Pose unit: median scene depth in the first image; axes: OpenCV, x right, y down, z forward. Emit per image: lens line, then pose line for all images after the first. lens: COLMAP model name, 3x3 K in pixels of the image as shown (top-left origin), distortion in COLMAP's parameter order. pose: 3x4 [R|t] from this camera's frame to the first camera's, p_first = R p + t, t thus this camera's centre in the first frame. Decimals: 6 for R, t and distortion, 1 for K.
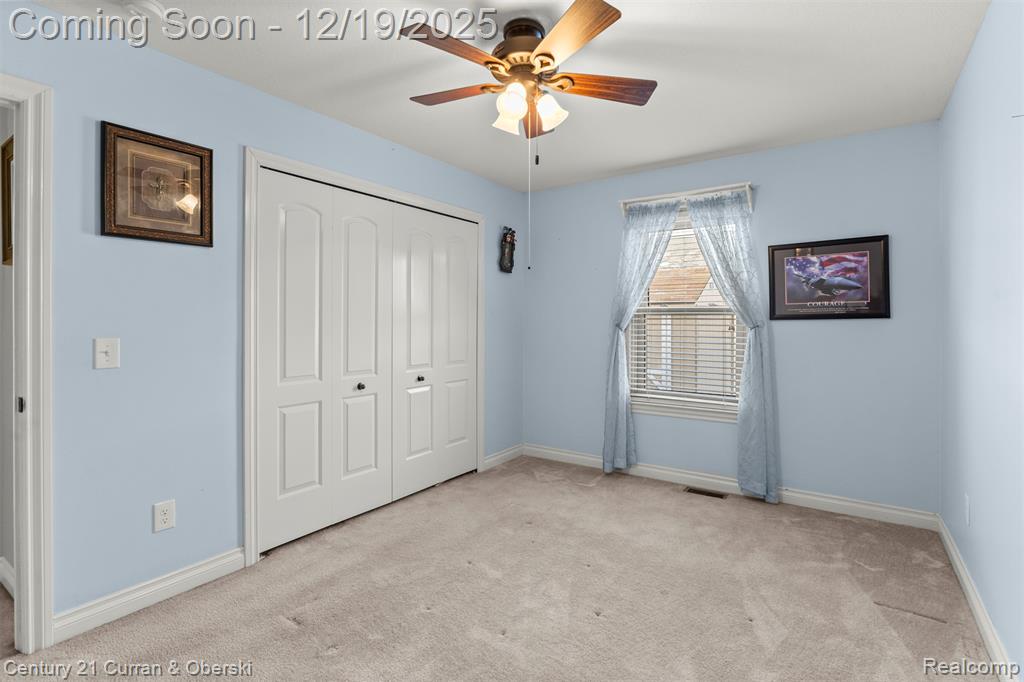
lens RADIAL K [[503.3, 0, 528.9], [0, 503.3, 329.4], [0, 0, 1]] dist [0.019082, -0.000082]
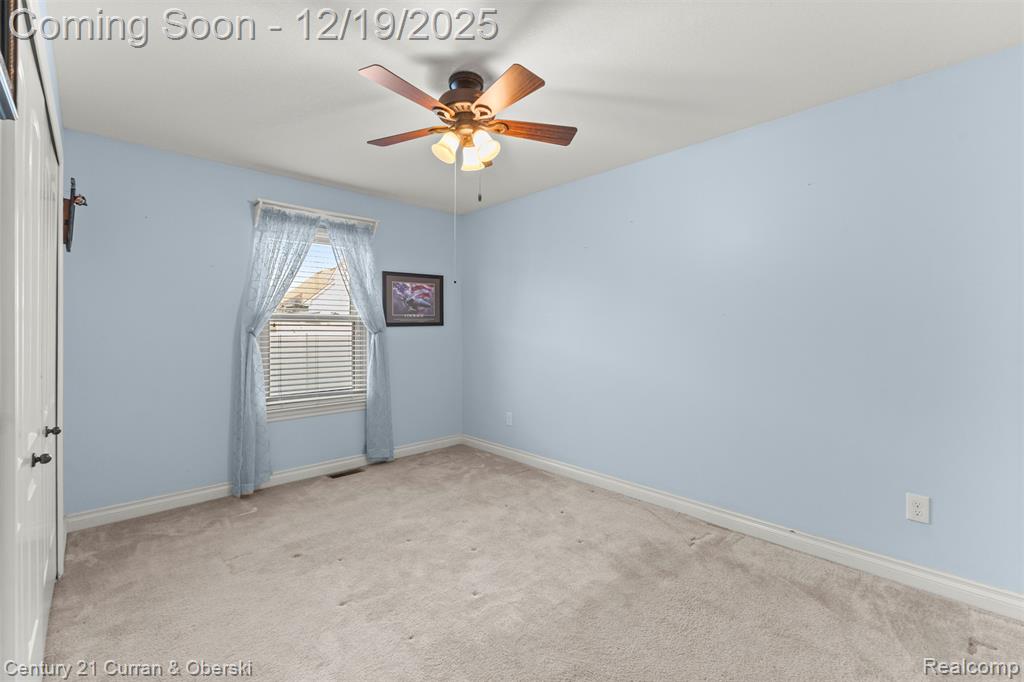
lens RADIAL K [[452.0, 0, 514.7], [0, 452.0, 338.6], [0, 0, 1]] dist [0.015103, -0.001480]
pose [[0.204062, -0.026563, 0.978598, -0.643566], [0.016133, 0.999587, 0.023769, -0.010202], [-0.978825, 0.010938, 0.204406, 0.427079]]
